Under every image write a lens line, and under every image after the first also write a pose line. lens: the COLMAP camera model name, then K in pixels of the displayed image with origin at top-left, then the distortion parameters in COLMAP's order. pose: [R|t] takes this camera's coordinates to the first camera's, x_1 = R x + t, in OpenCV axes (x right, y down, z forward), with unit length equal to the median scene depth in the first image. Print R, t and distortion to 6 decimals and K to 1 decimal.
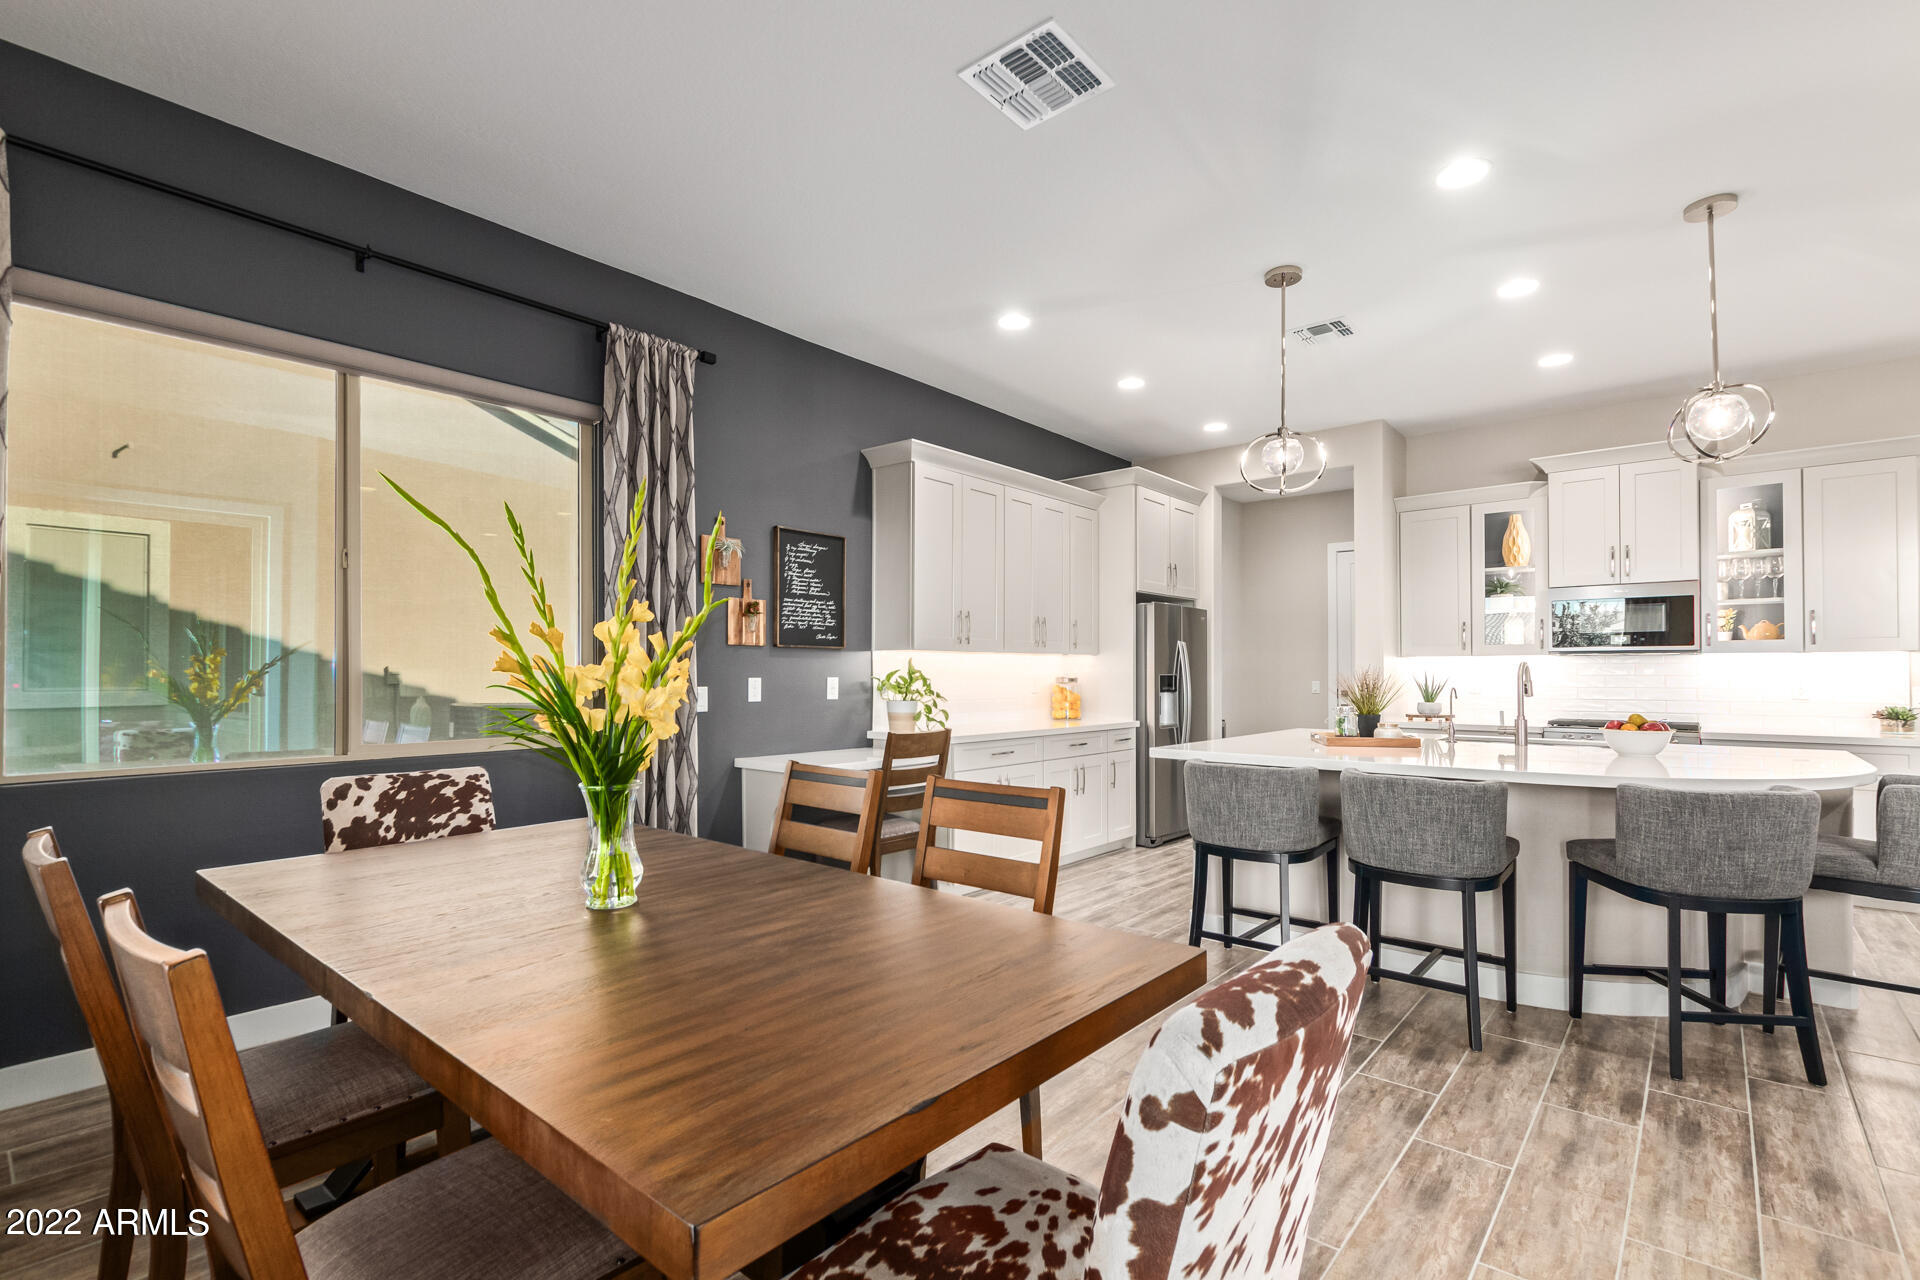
lens RADIAL K [[878.4, 0, 971.4], [0, 878.4, 660.5], [0, 0, 1]] dist [0.009182, -0.003211]
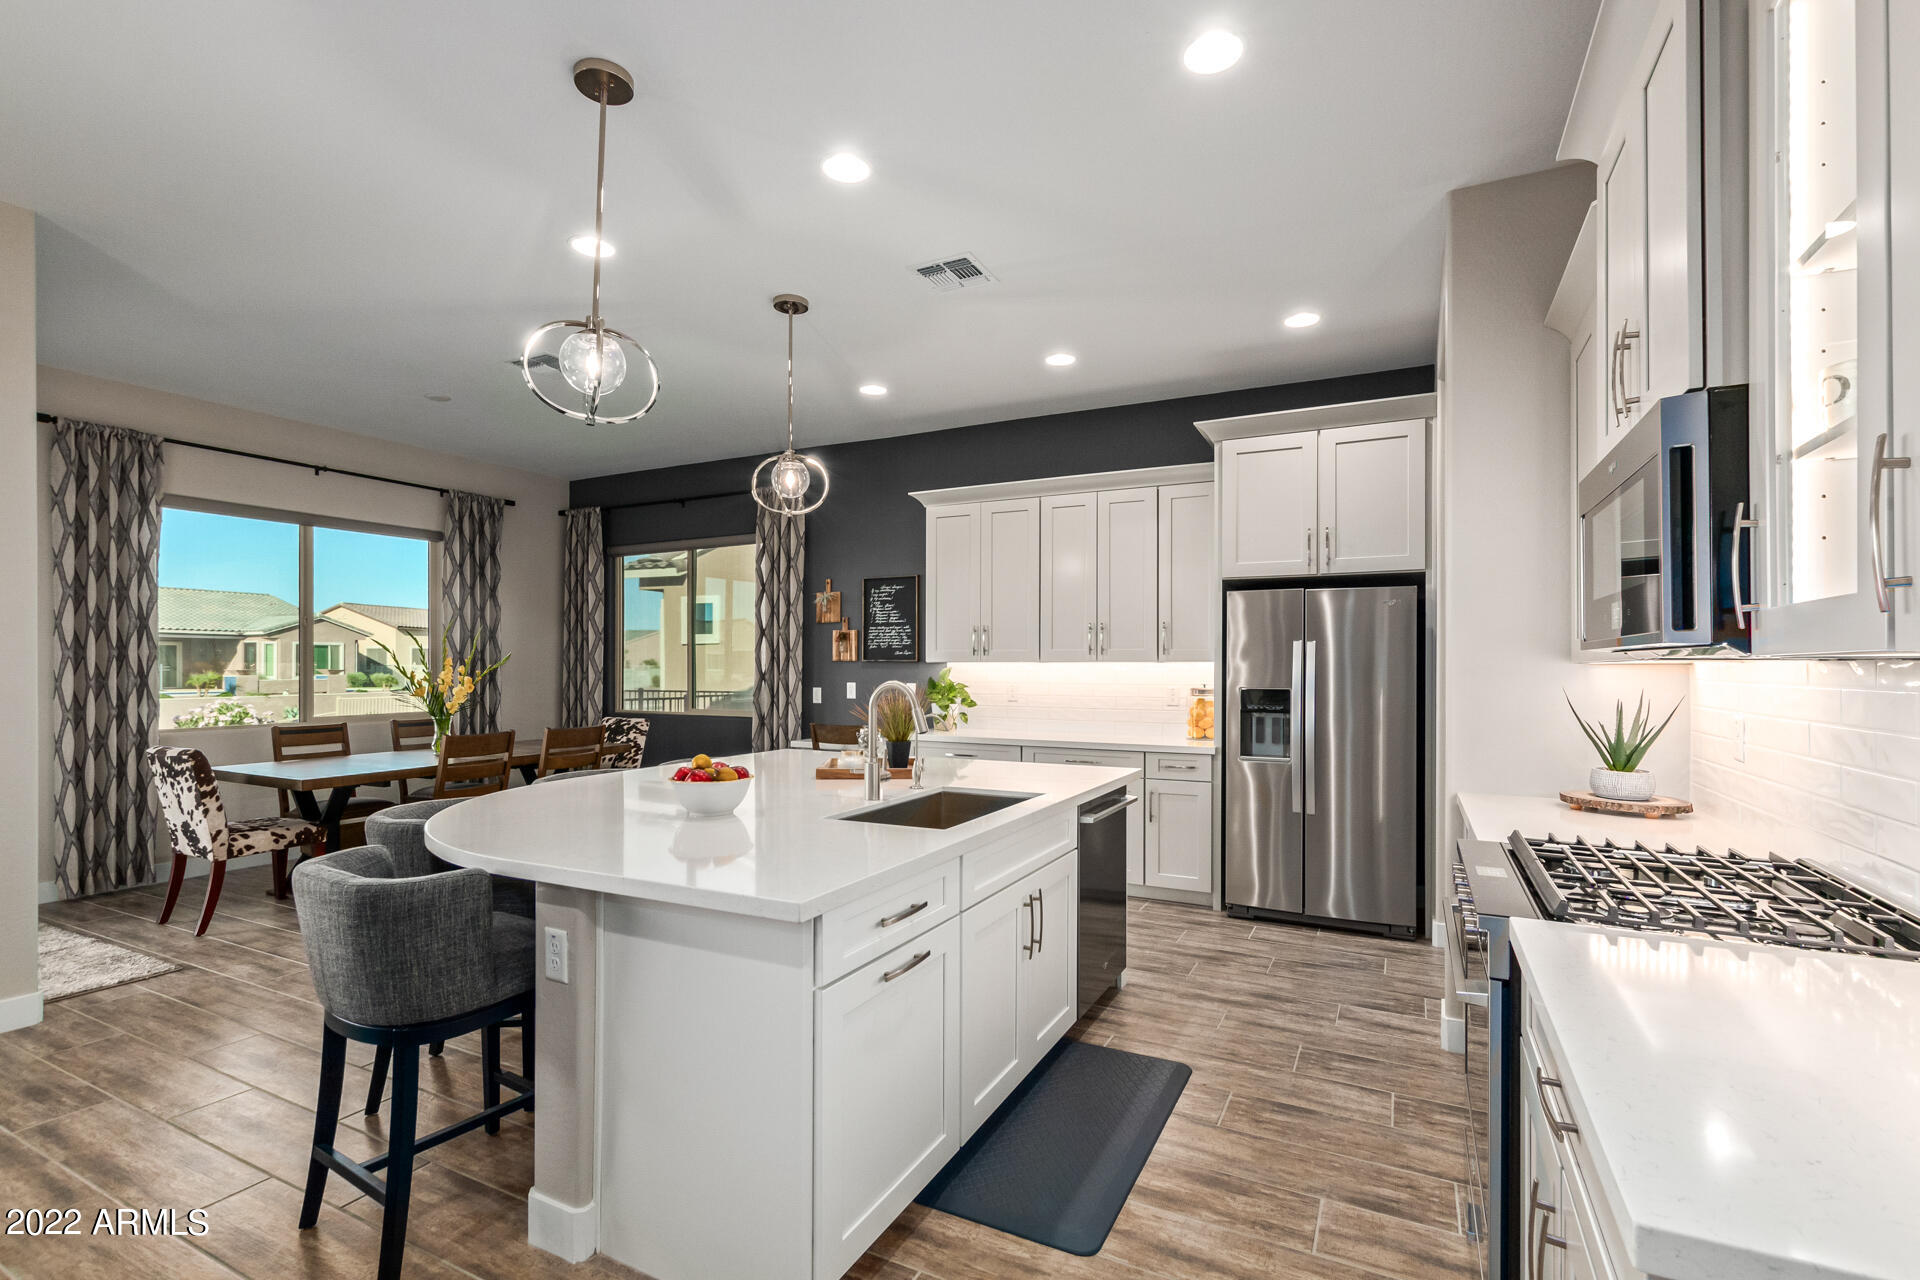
lens RADIAL K [[878.4, 0, 965.9], [0, 878.4, 662.5], [0, 0, 1]] dist [0.009182, -0.003211]
pose [[0.223214, -0.003268, -0.974764, 1.138993], [0.011979, 0.999928, -0.000609, -0.010080], [0.974696, -0.011541, 0.223237, 0.777882]]
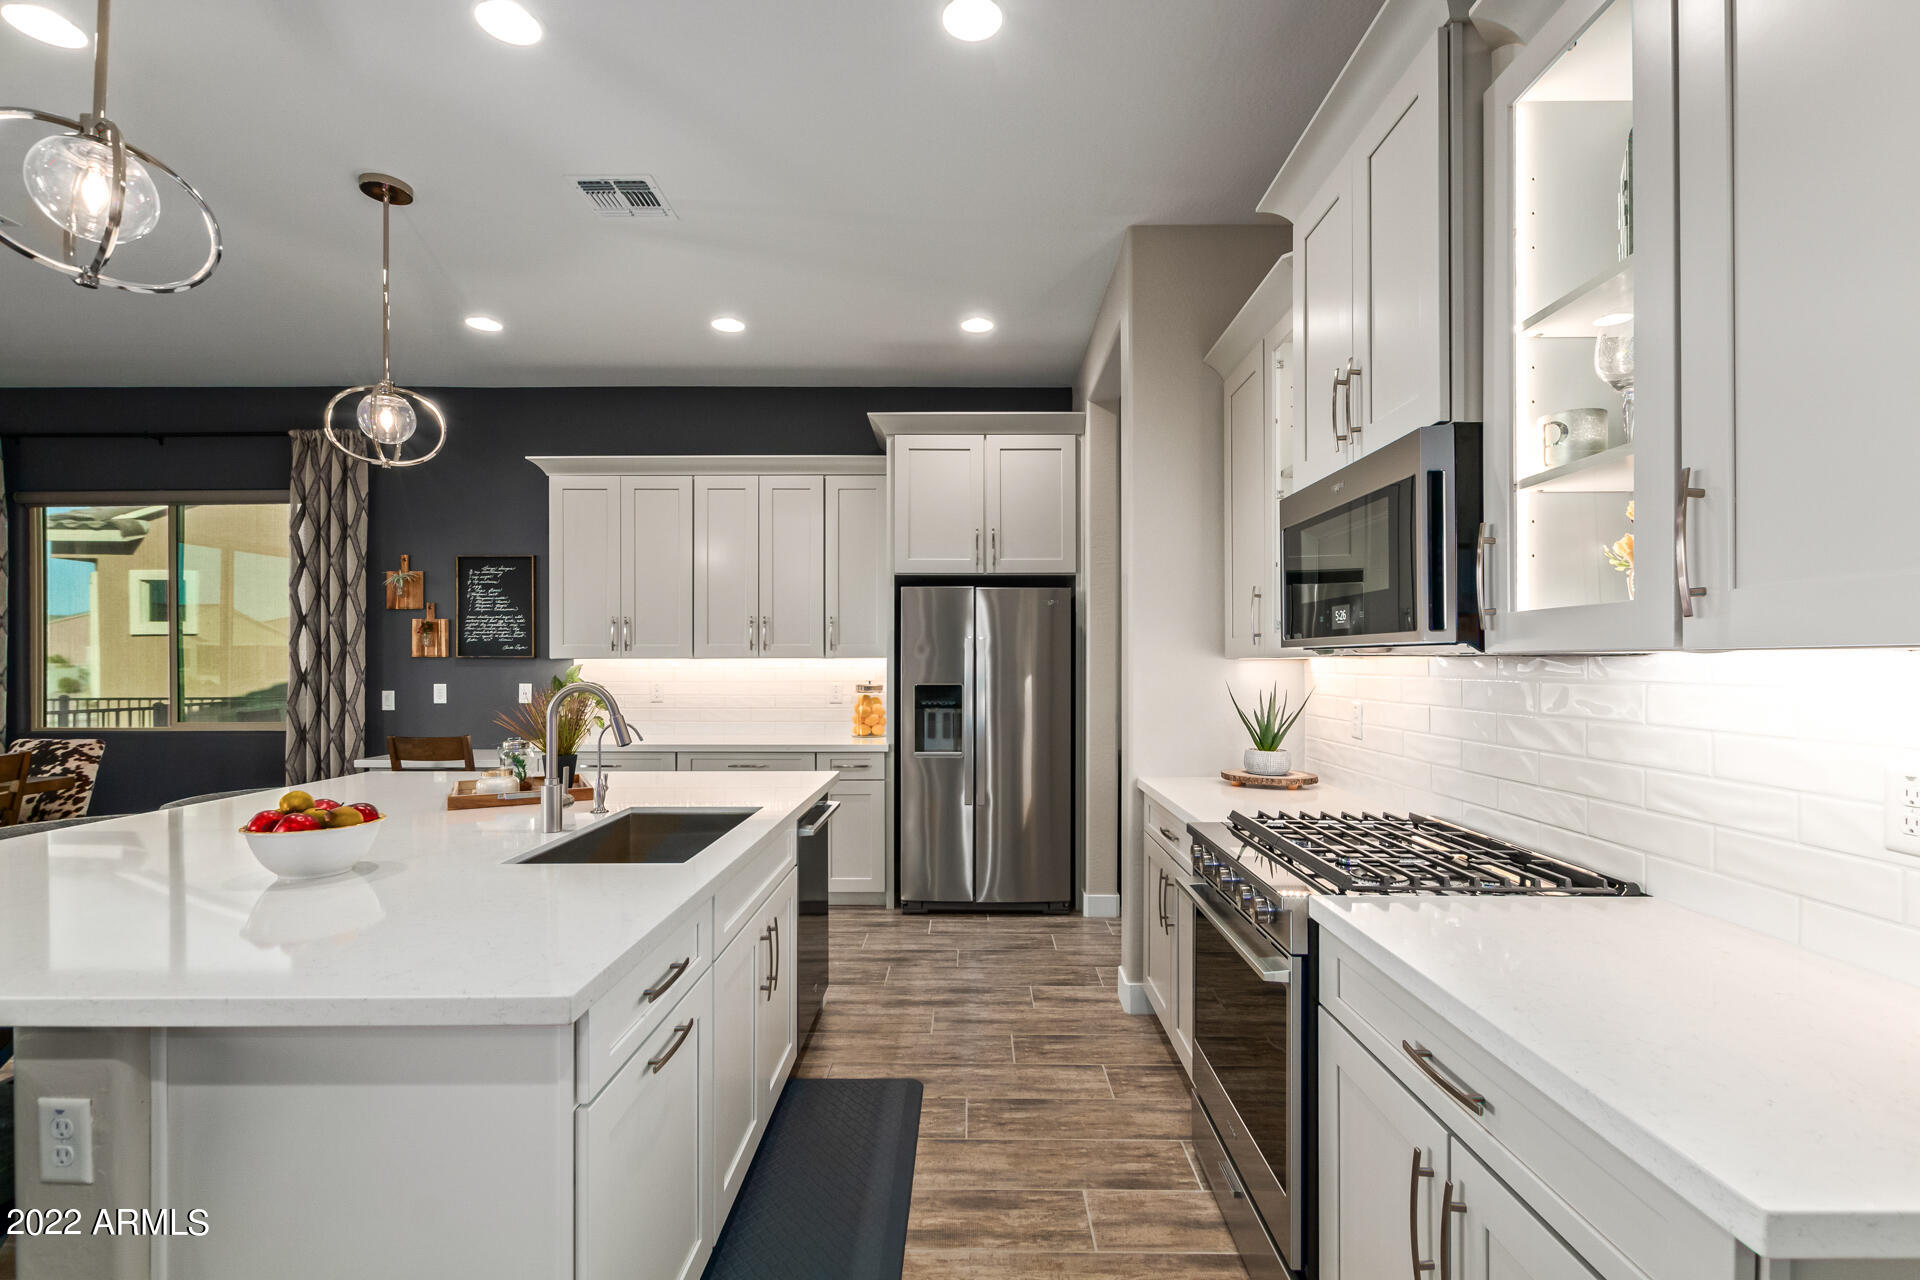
lens RADIAL K [[878.4, 0, 973.2], [0, 878.4, 663.2], [0, 0, 1]] dist [0.009182, -0.003211]
pose [[0.634873, 0.000422, -0.772616, 1.053061], [0.011905, 0.999876, 0.010329, -0.011253], [0.772525, -0.015756, 0.634789, 0.723918]]
